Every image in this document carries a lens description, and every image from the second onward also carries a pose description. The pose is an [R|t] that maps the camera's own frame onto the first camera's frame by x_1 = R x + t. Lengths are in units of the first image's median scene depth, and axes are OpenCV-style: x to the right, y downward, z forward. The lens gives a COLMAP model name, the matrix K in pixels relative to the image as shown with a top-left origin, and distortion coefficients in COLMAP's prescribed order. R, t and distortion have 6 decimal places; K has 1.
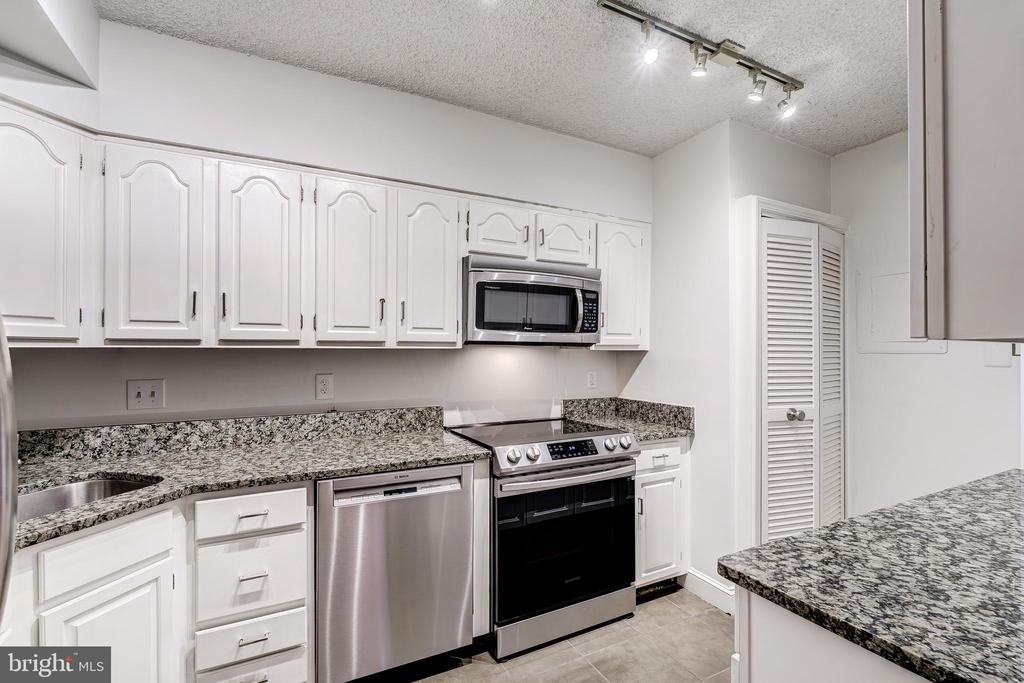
lens RADIAL K [[458.1, 0, 507.1], [0, 458.1, 345.7], [0, 0, 1]] dist [-0.002289, -0.000173]
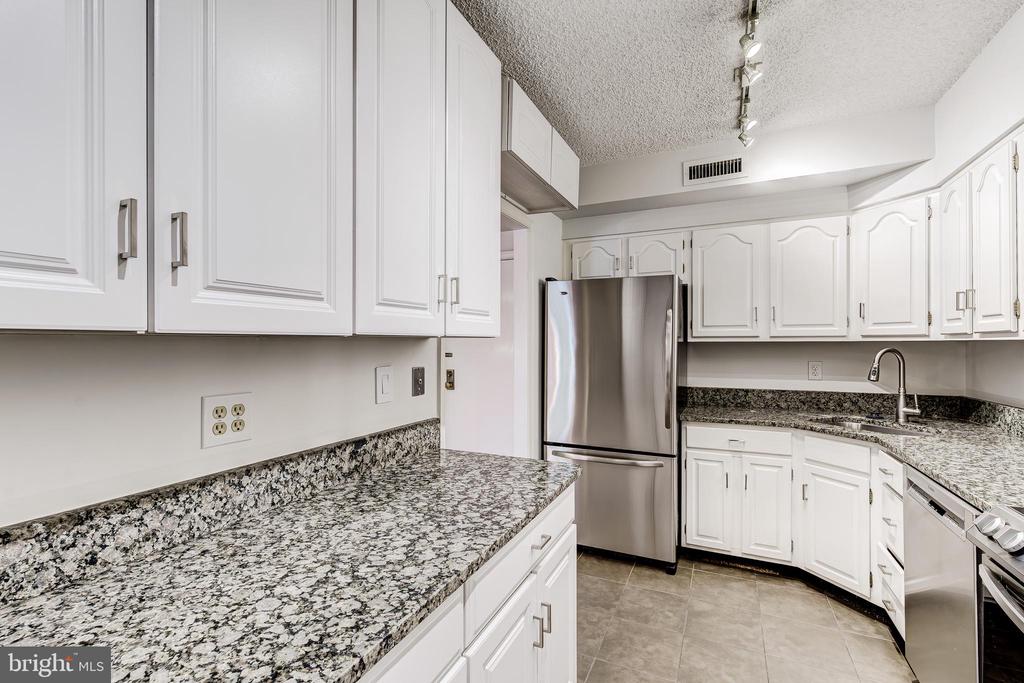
lens RADIAL K [[465.1, 0, 512.0], [0, 465.1, 341.5], [0, 0, 1]] dist [0.000334, -0.000246]
pose [[-0.787011, -0.000412, -0.616939, 1.566595], [0.009082, 0.999884, -0.012254, 0.018466], [0.616872, -0.015247, -0.786916, 1.991389]]
